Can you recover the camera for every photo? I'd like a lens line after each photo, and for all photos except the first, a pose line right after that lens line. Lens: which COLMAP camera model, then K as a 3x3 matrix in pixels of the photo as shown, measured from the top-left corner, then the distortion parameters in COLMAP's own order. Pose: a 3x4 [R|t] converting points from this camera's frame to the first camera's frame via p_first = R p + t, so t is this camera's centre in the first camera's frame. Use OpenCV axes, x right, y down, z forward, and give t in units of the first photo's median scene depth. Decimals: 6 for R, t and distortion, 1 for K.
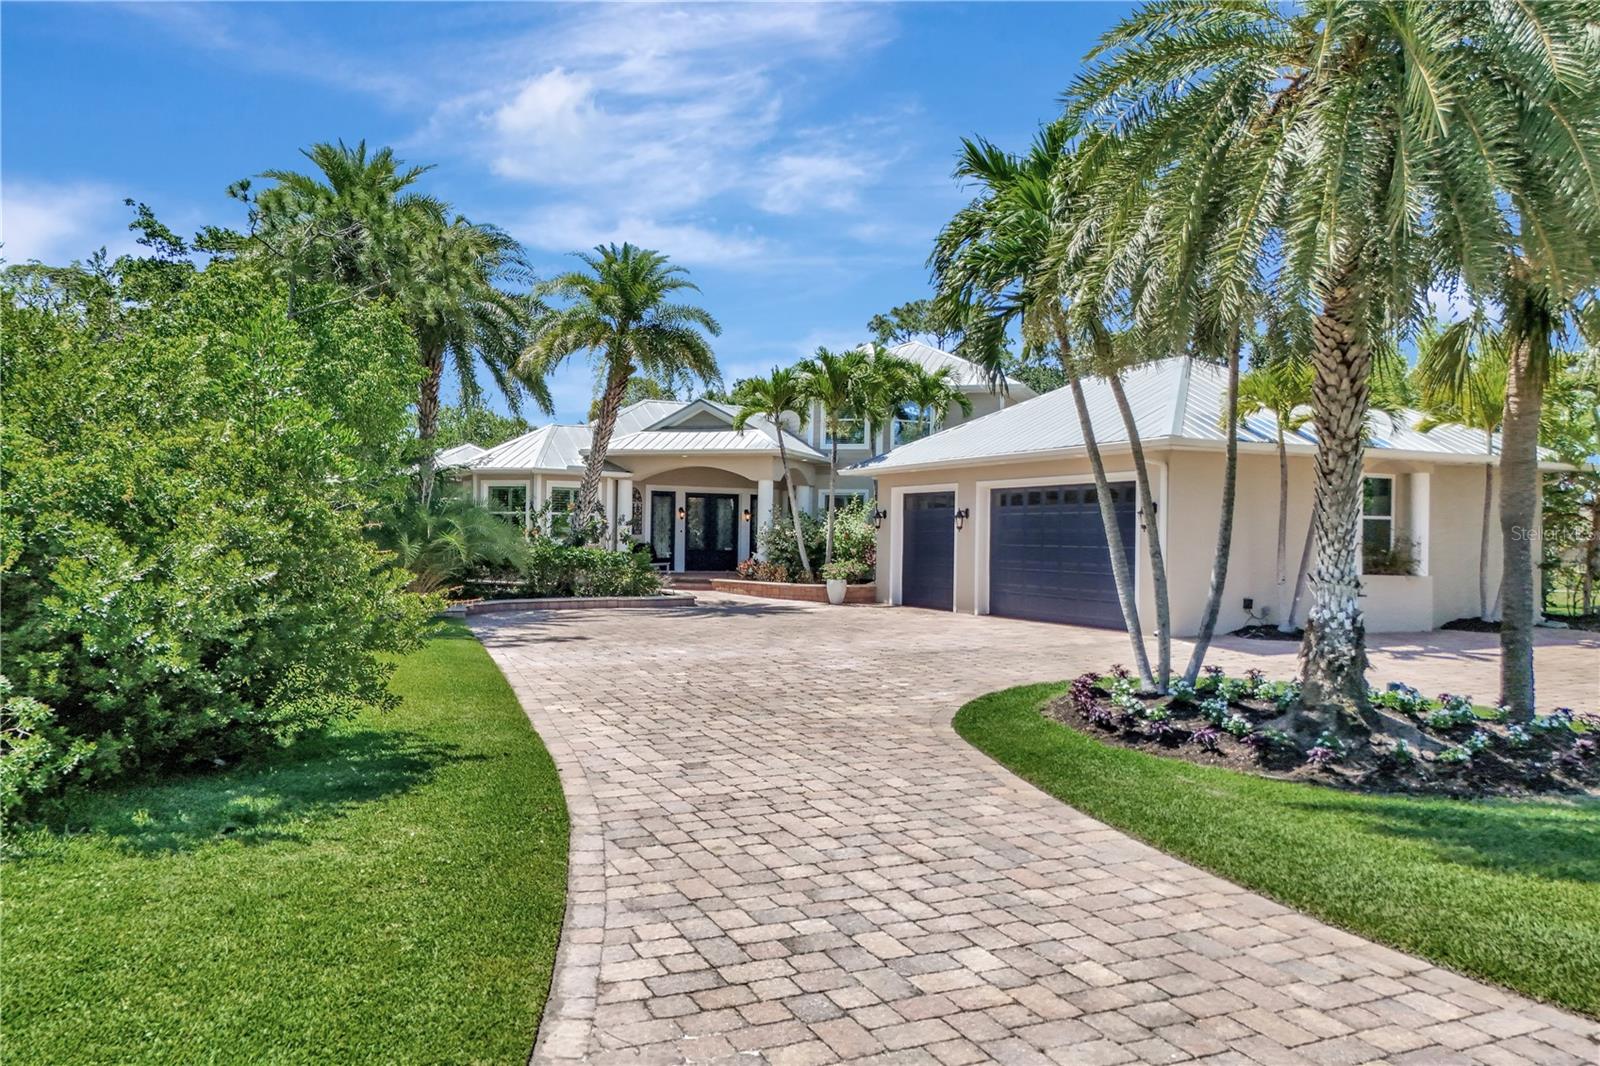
lens RADIAL K [[1183.8, 0, 798.1], [0, 1183.8, 554.9], [0, 0, 1]] dist [0.043291, -0.009009]
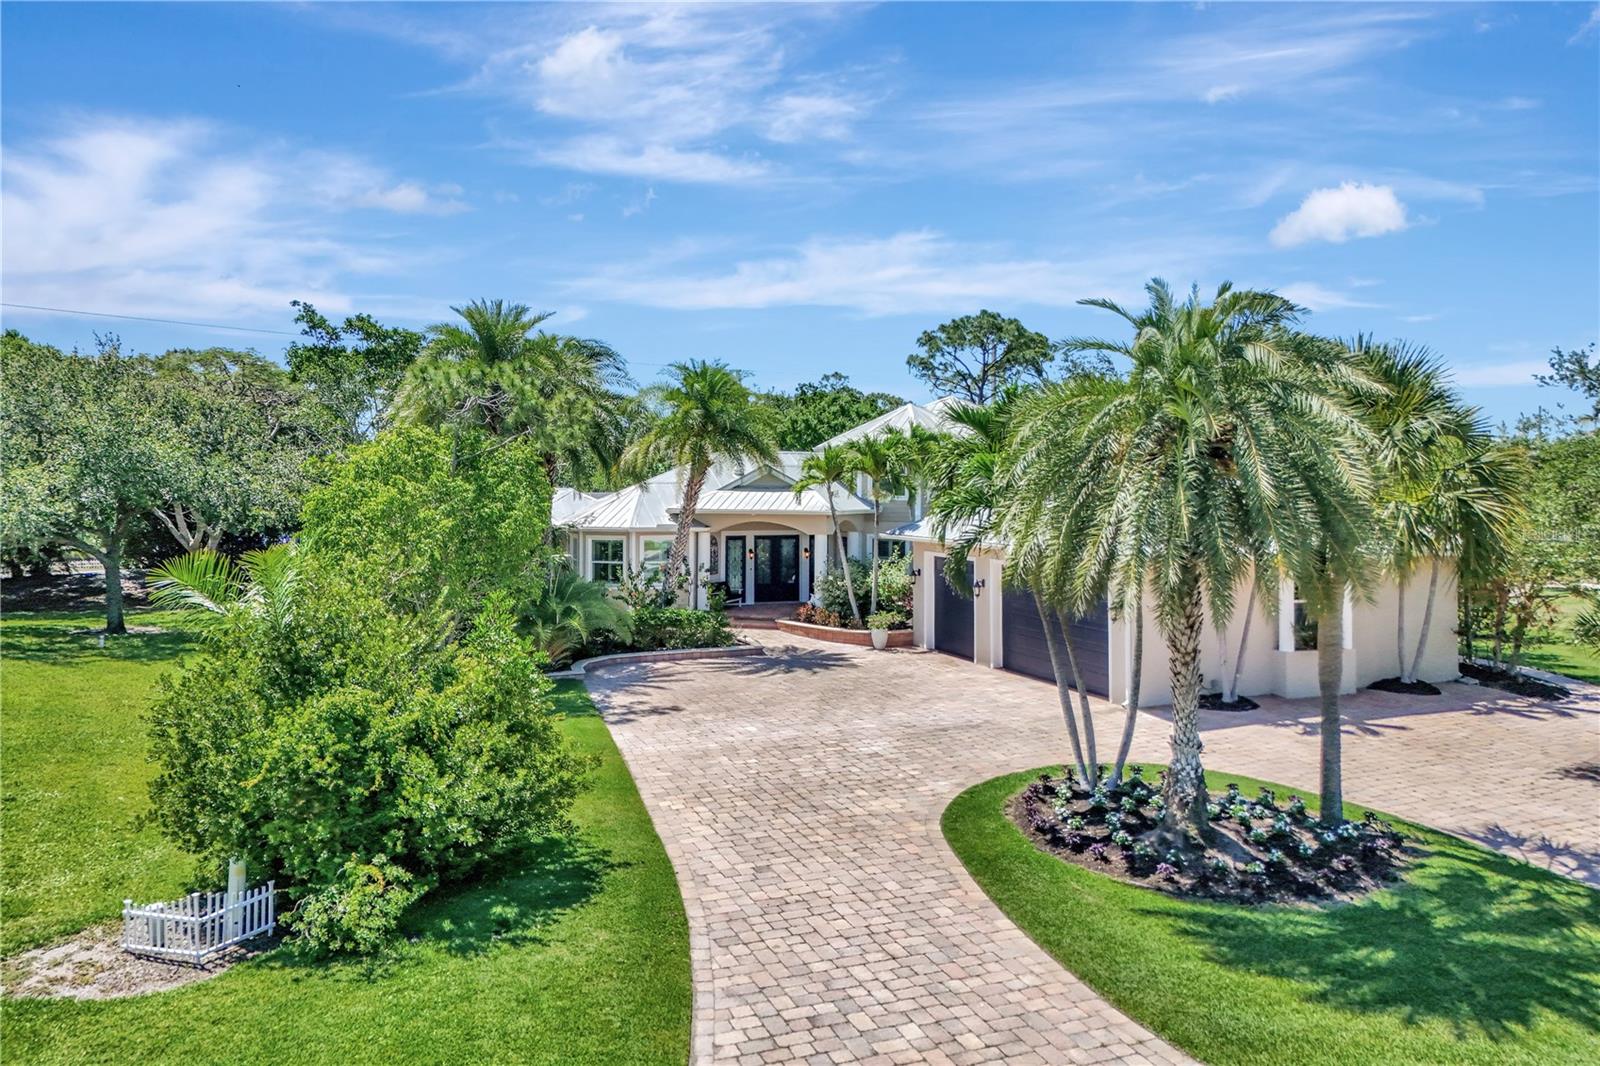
lens RADIAL K [[1166.8, 0, 799.1], [0, 1166.8, 487.4], [0, 0, 1]] dist [0.053635, -0.040243]
pose [[0.998299, -0.012881, -0.056860, 0.021788], [0.012413, 0.999886, -0.008565, -0.123087], [0.056963, 0.007845, 0.998345, -0.213764]]
